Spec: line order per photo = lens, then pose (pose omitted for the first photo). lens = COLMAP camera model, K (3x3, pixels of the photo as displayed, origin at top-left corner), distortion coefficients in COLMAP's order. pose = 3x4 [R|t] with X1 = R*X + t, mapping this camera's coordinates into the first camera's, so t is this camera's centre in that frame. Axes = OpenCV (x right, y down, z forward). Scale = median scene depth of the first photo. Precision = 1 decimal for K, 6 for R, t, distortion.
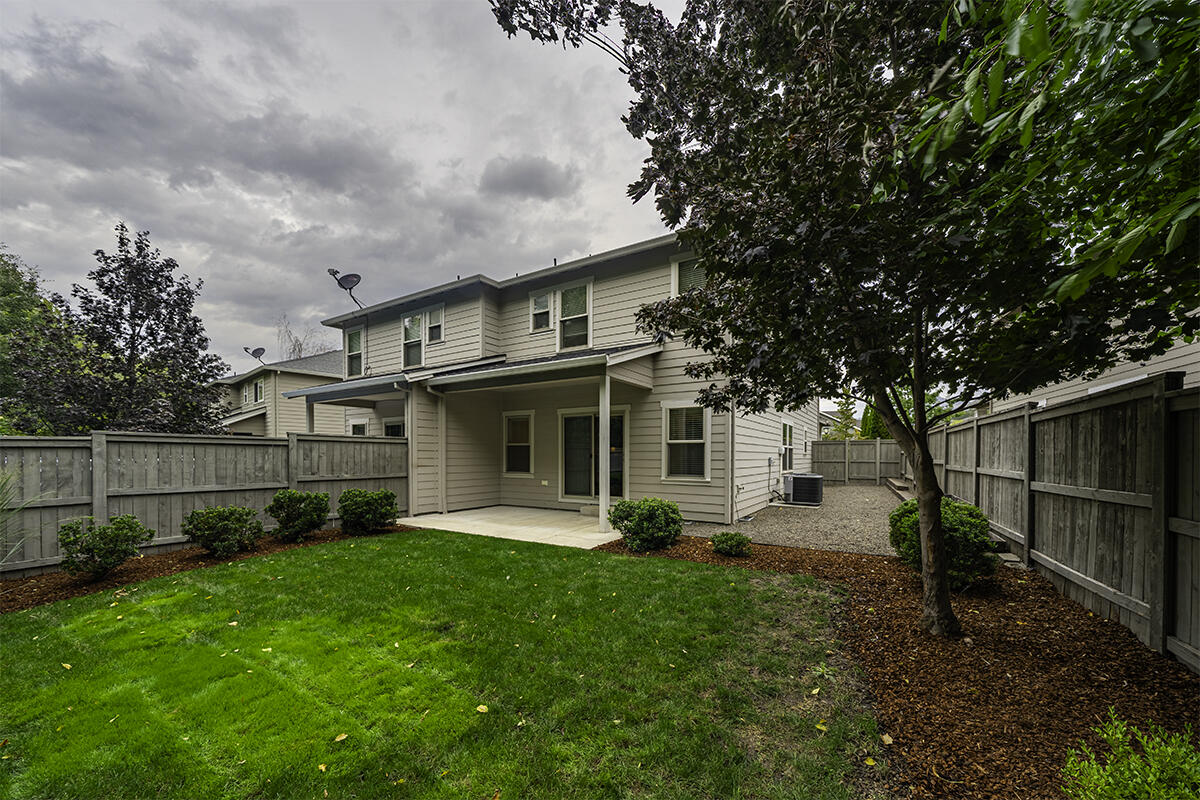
lens RADIAL K [[423.4, 0, 603.2], [0, 423.4, 399.9], [0, 0, 1]] dist [-0.001144, -0.000519]
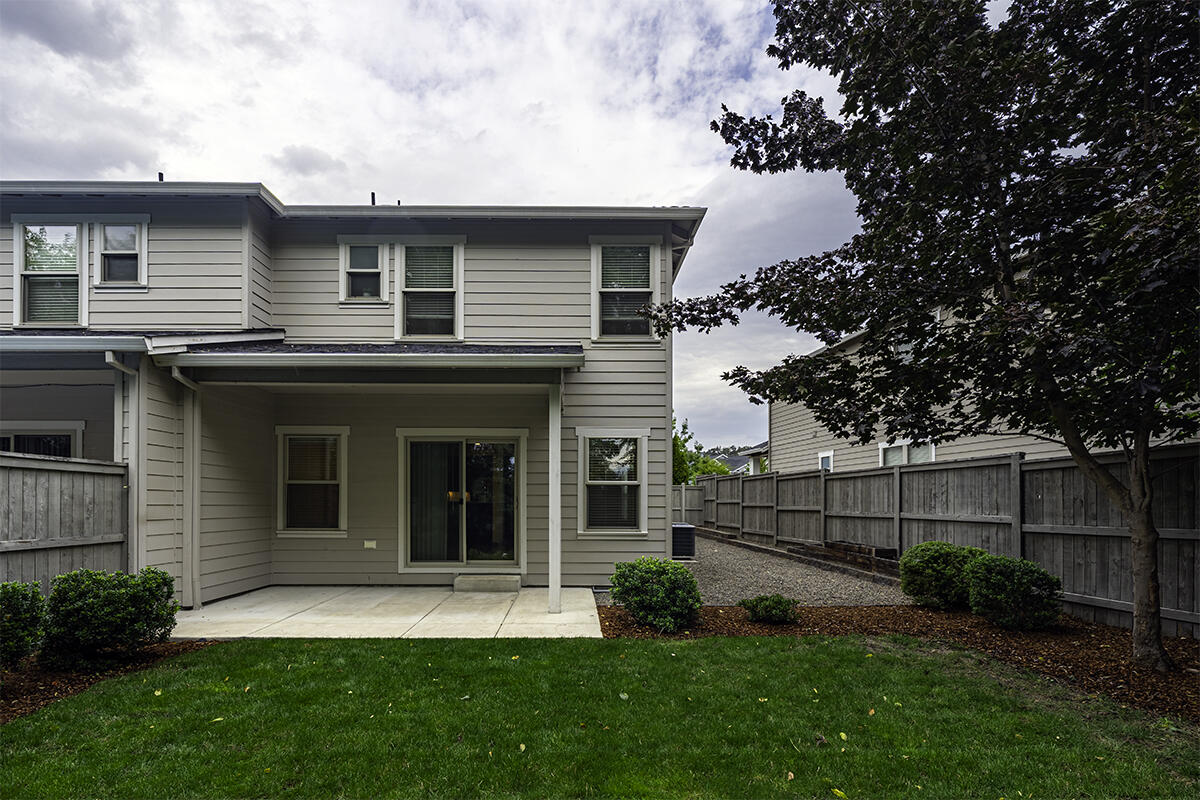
lens RADIAL K [[550.9, 0, 608.0], [0, 550.9, 429.9], [0, 0, 1]] dist [-0.006039, 0.000498]
pose [[0.857950, 0.068505, 0.509145, -0.254613], [-0.068211, 0.997485, -0.019270, 0.018385], [-0.509185, -0.018196, 0.860465, 0.122727]]
